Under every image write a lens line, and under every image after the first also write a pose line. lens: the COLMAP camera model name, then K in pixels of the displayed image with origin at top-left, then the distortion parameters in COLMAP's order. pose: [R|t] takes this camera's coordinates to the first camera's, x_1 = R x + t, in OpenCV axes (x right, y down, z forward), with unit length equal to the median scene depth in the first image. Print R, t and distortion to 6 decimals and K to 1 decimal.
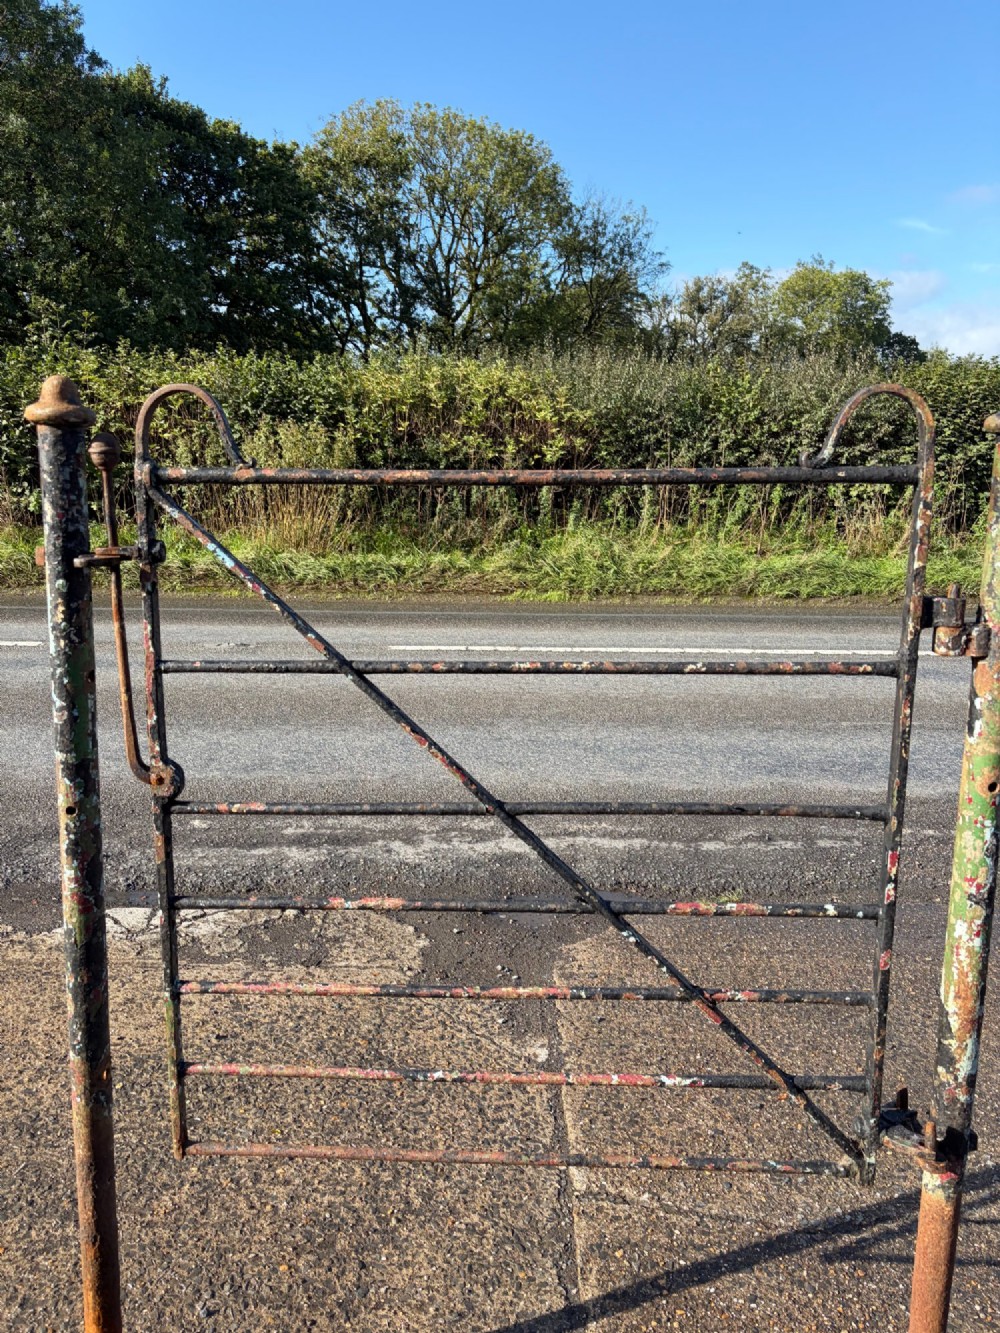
lens RADIAL K [[1003.1, 0, 500.4], [0, 1003.1, 661.9], [0, 0, 1]] dist [0.048684, -0.055278]
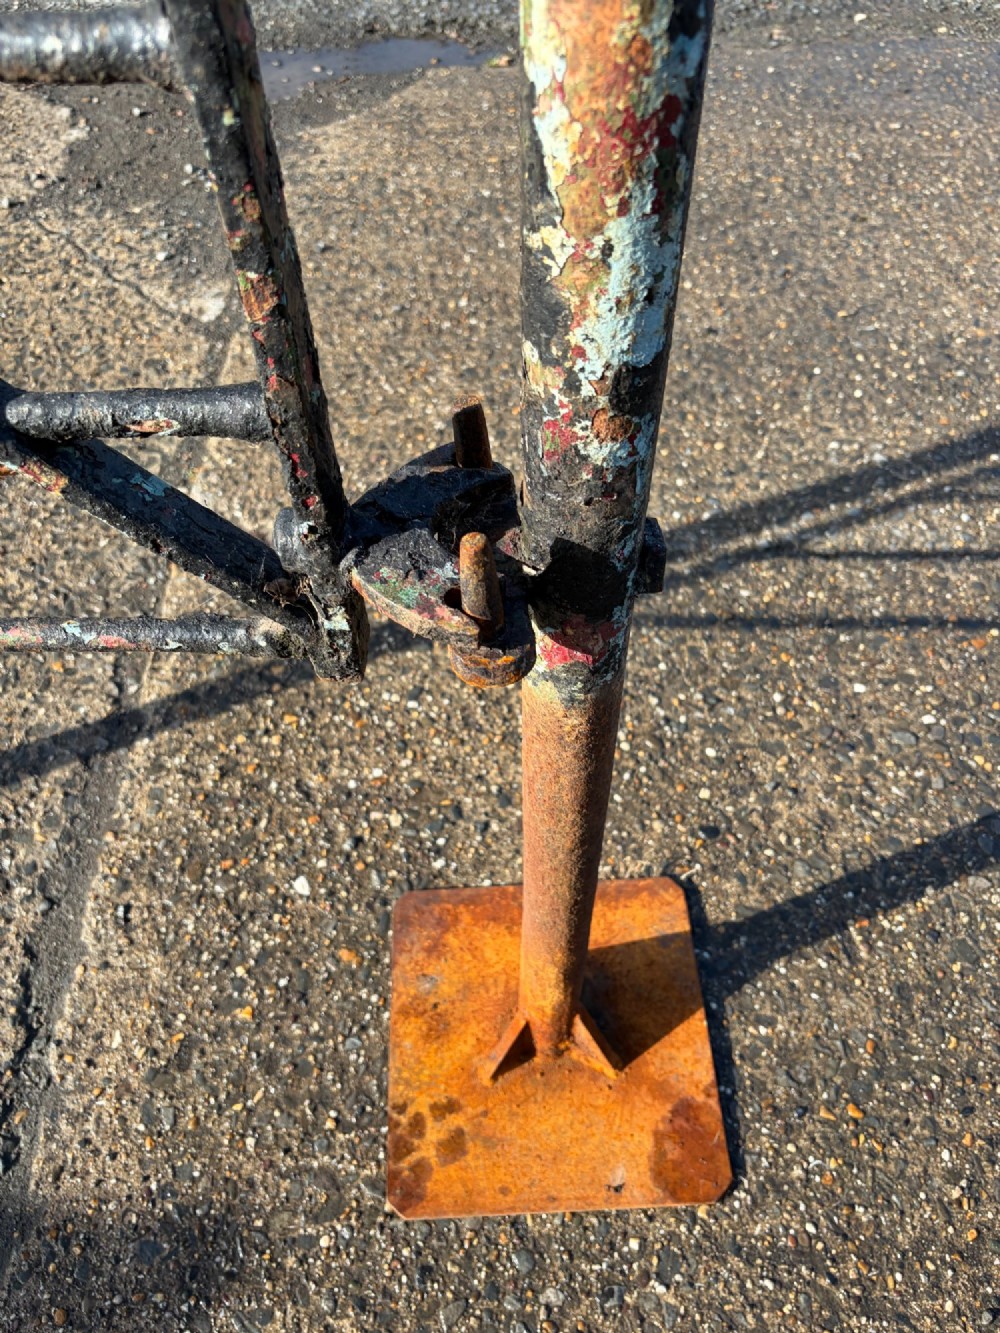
lens RADIAL K [[1019.6, 0, 496.0], [0, 1019.6, 670.6], [0, 0, 1]] dist [0.006044, -0.003537]
pose [[0.999370, -0.032242, -0.014802, 0.207661], [0.033991, 0.750637, 0.659840, 0.142418], [-0.010163, -0.659927, 0.751261, 0.366654]]
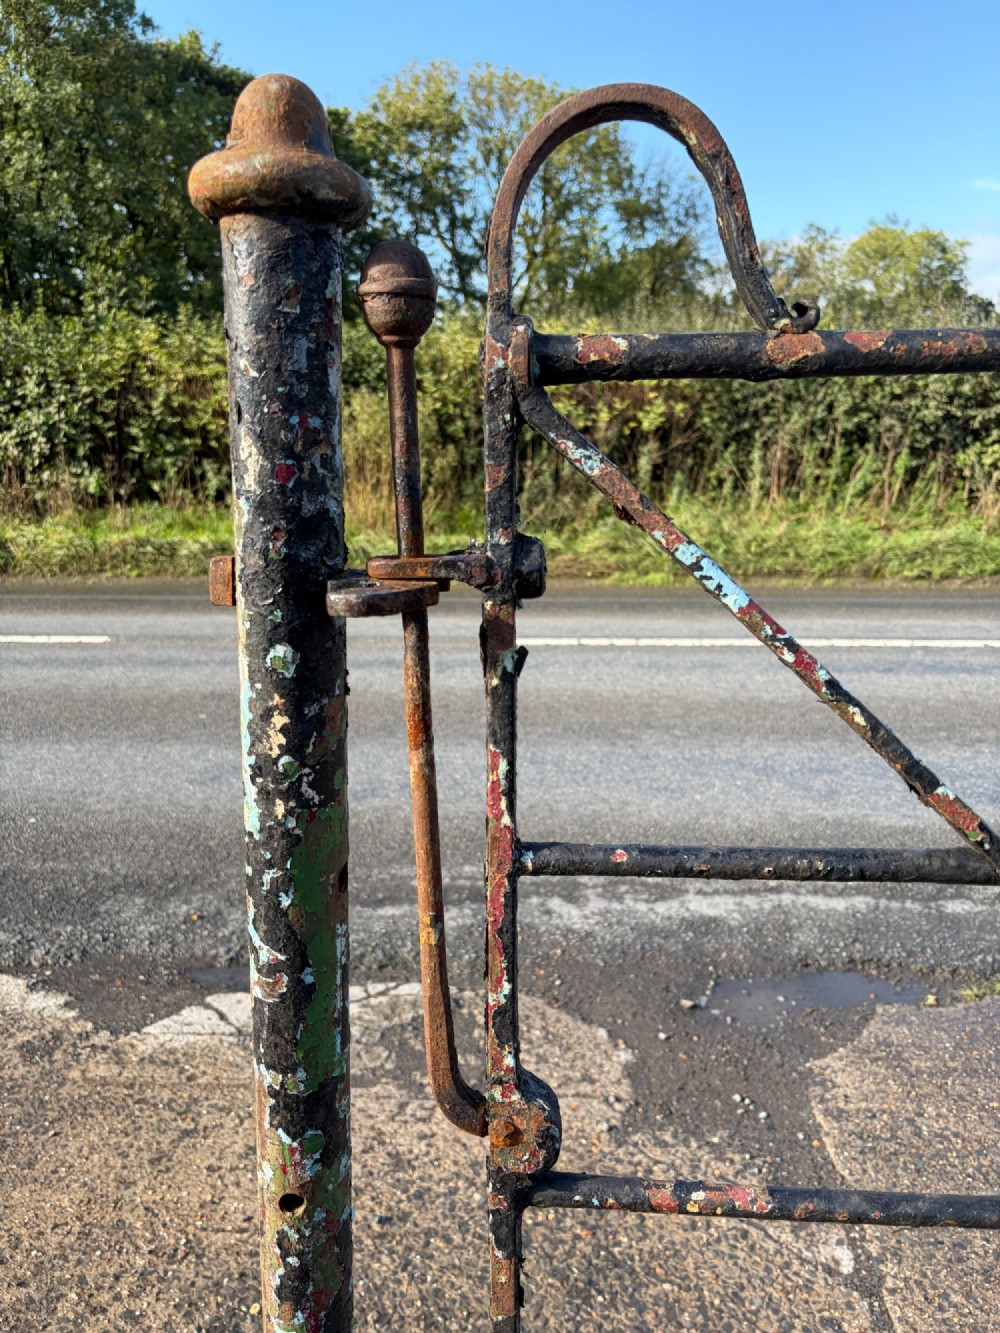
lens RADIAL K [[1012.7, 0, 503.4], [0, 1012.7, 670.5], [0, 0, 1]] dist [0.040644, -0.056945]
pose [[0.998840, -0.004186, -0.047960, -0.151704], [0.005563, 0.999575, 0.028606, -0.037400], [0.047820, -0.028839, 0.998440, 0.284935]]
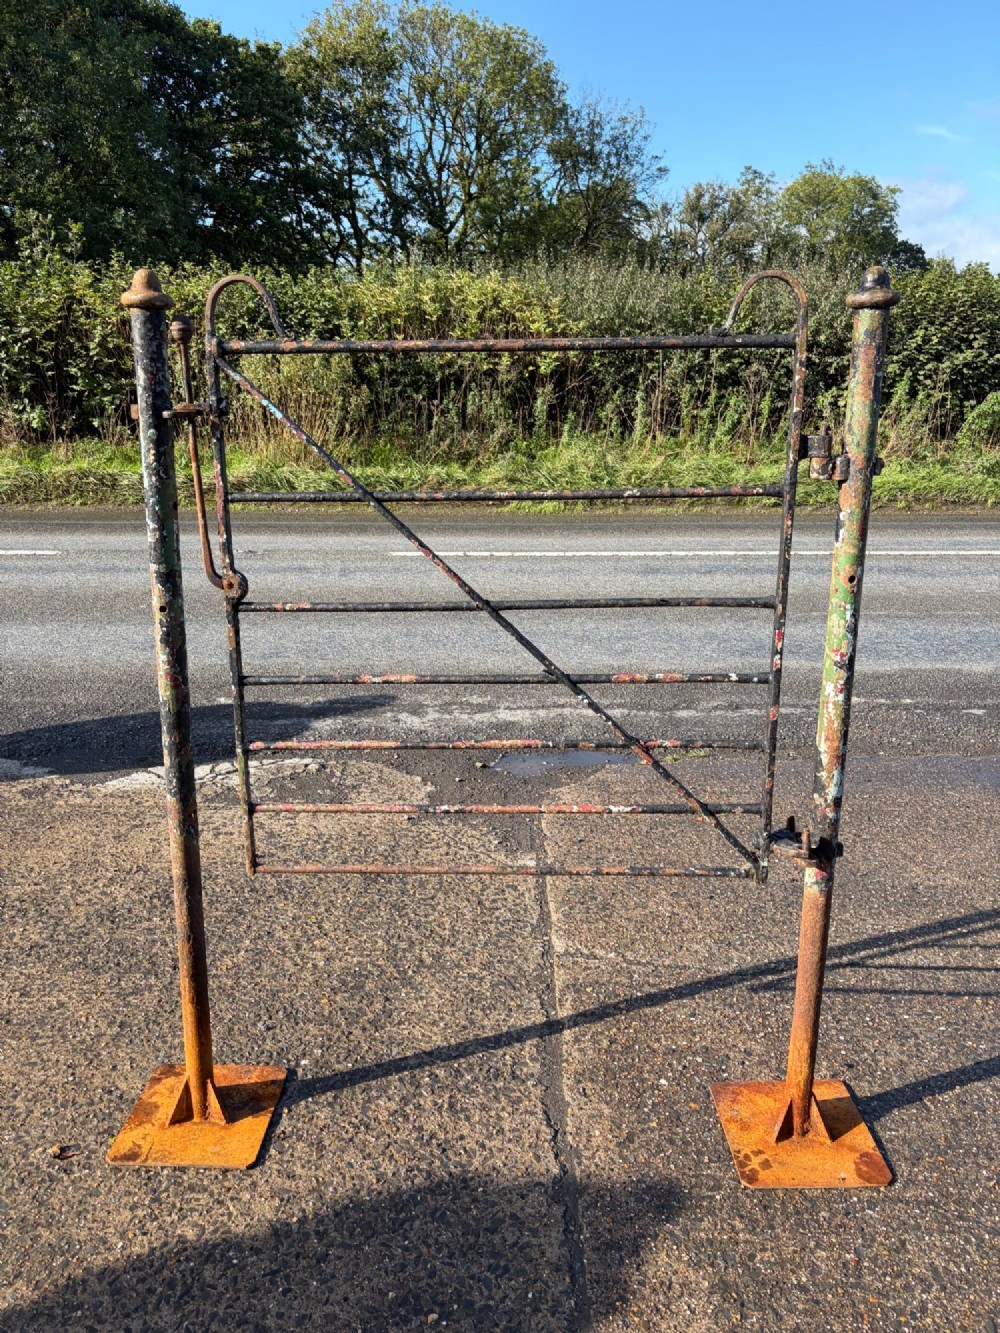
lens RADIAL K [[1006.0, 0, 506.9], [0, 1006.0, 672.9], [0, 0, 1]] dist [0.021475, -0.000495]
pose [[0.999912, -0.011670, 0.006378, 0.007664], [0.011084, 0.996292, 0.085314, 0.058132], [-0.007350, -0.085236, 0.996334, -0.156994]]
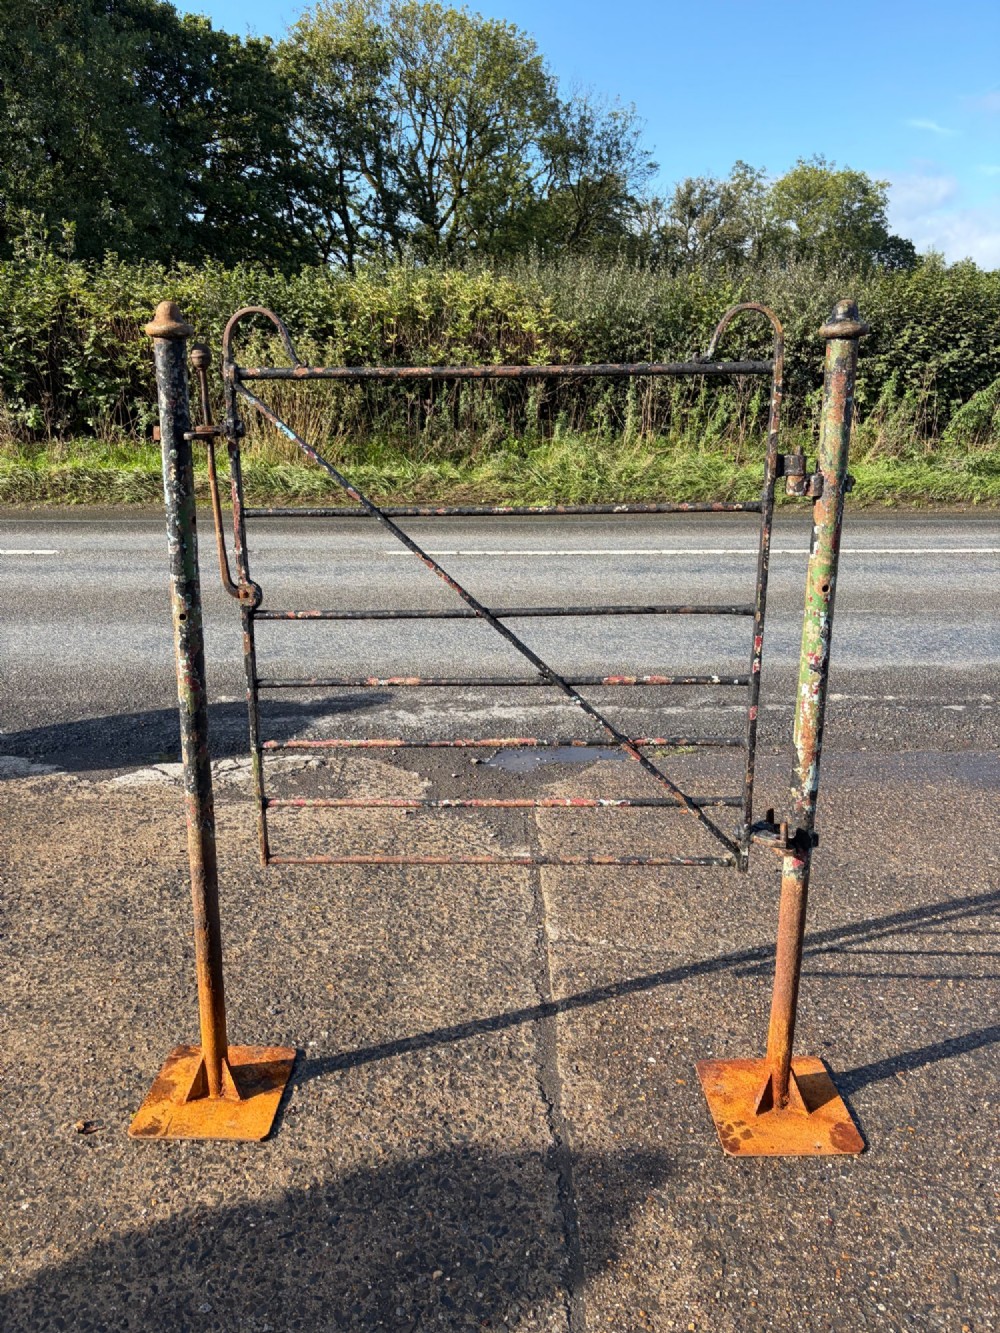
lens RADIAL K [[1006.0, 0, 506.9], [0, 1006.0, 672.9], [0, 0, 1]] dist [0.021475, -0.000495]
pose [[0.999800, -0.013769, 0.014508, 0.003481], [0.012407, 0.995849, 0.090171, 0.049102], [-0.015690, -0.089973, 0.995821, -0.200729]]
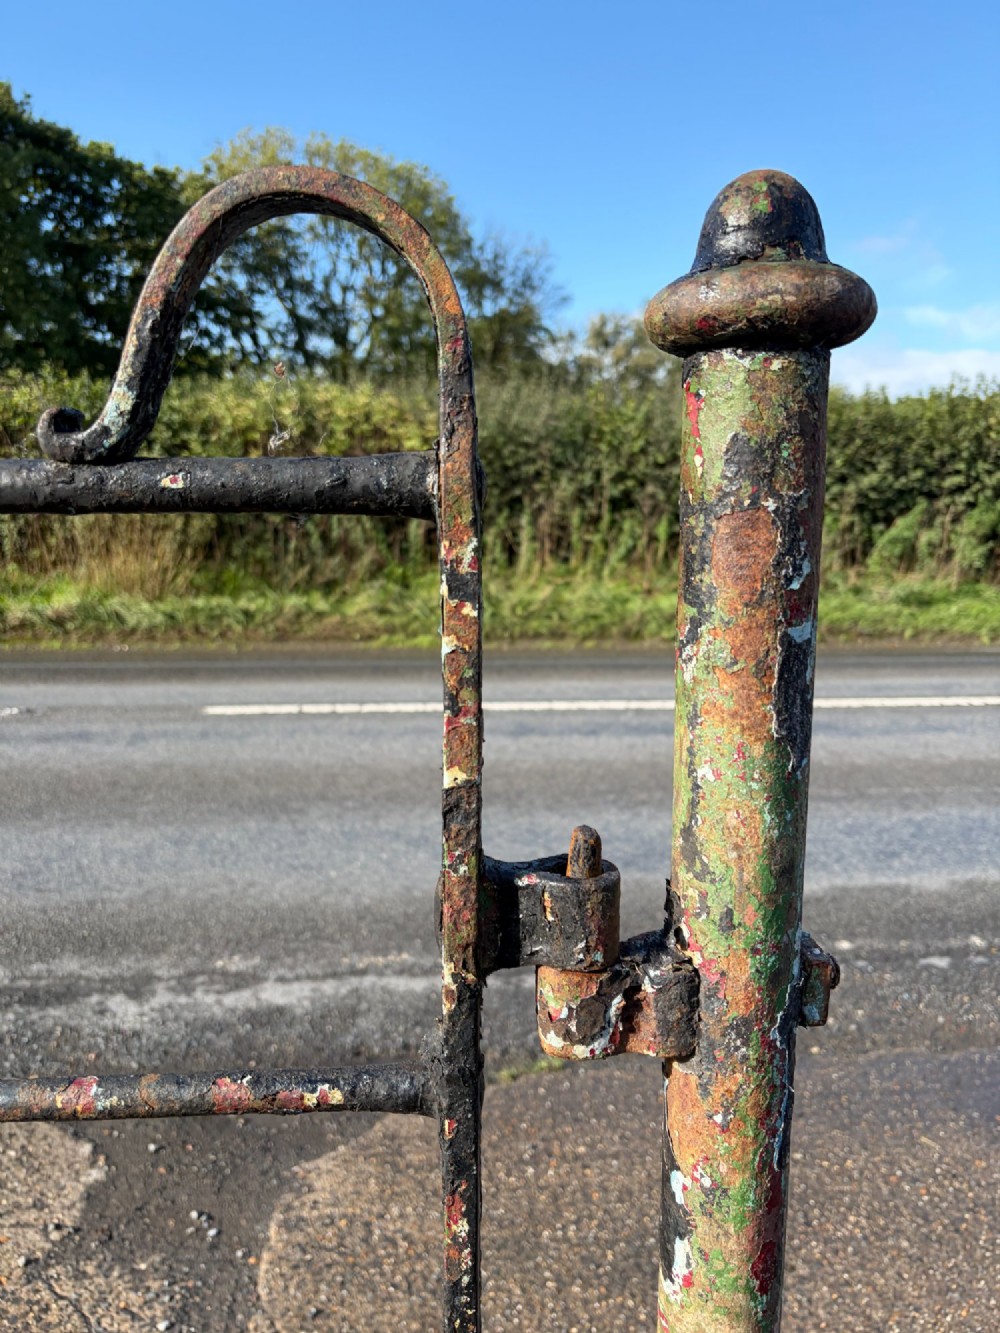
lens RADIAL K [[1018.4, 0, 507.8], [0, 1018.4, 666.7], [0, 0, 1]] dist [0.034915, -0.055517]
pose [[0.995898, -0.018861, 0.088500, 0.176573], [0.021596, 0.999315, -0.030043, -0.052492], [-0.087873, 0.031831, 0.995623, 0.303154]]
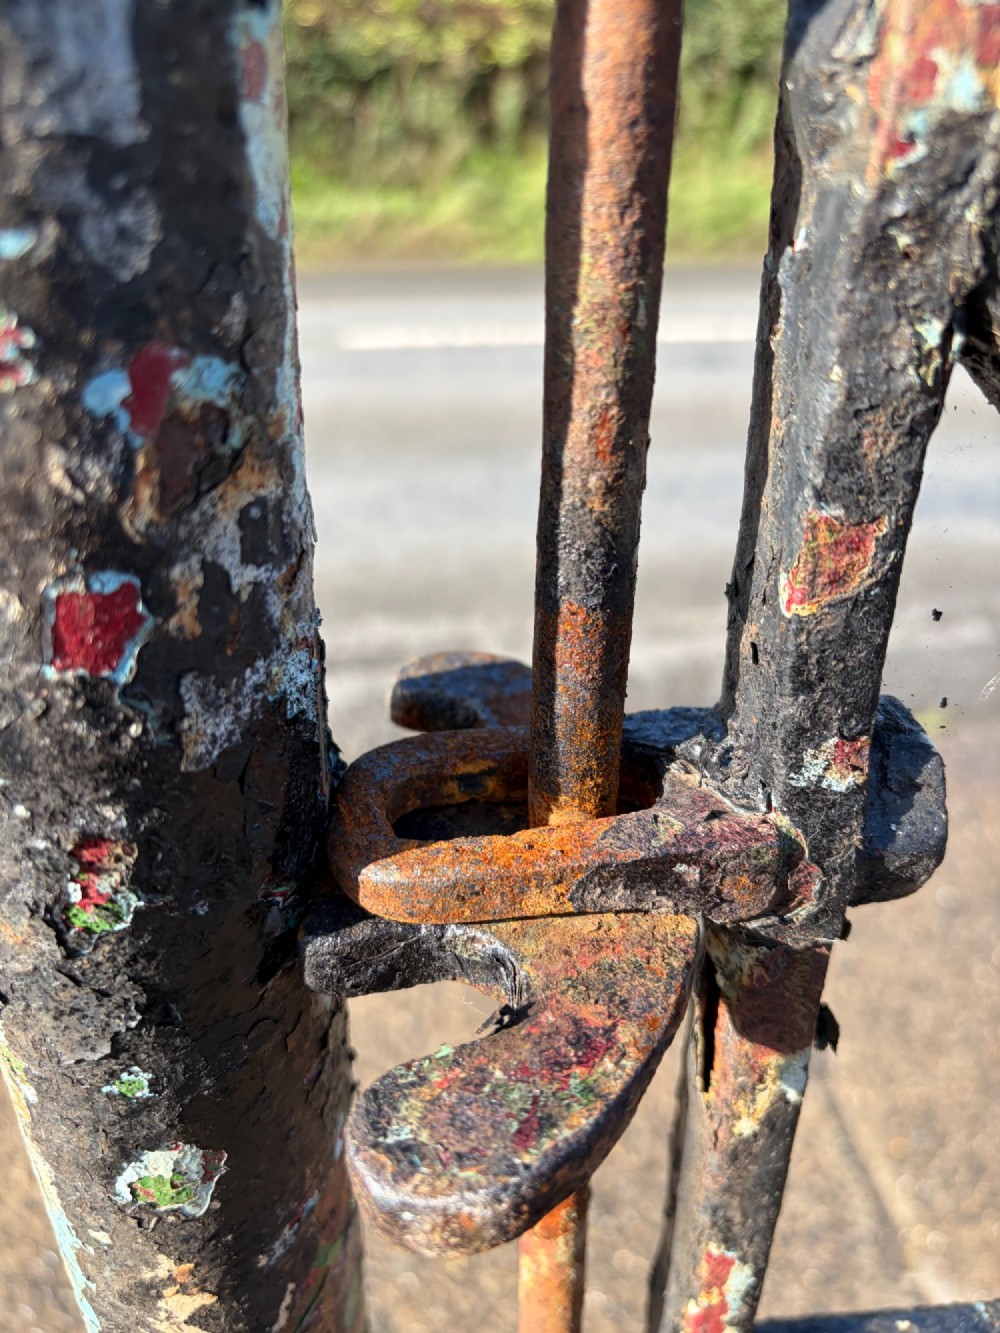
lens RADIAL K [[1036.1, 0, 502.0], [0, 1036.1, 658.8], [0, 0, 1]] dist [0.043483, -0.112110]
pose [[0.995227, -0.055493, 0.080278, -0.183168], [0.027224, 0.947809, 0.317674, -0.075720], [-0.093717, -0.313973, 0.944795, 0.411198]]
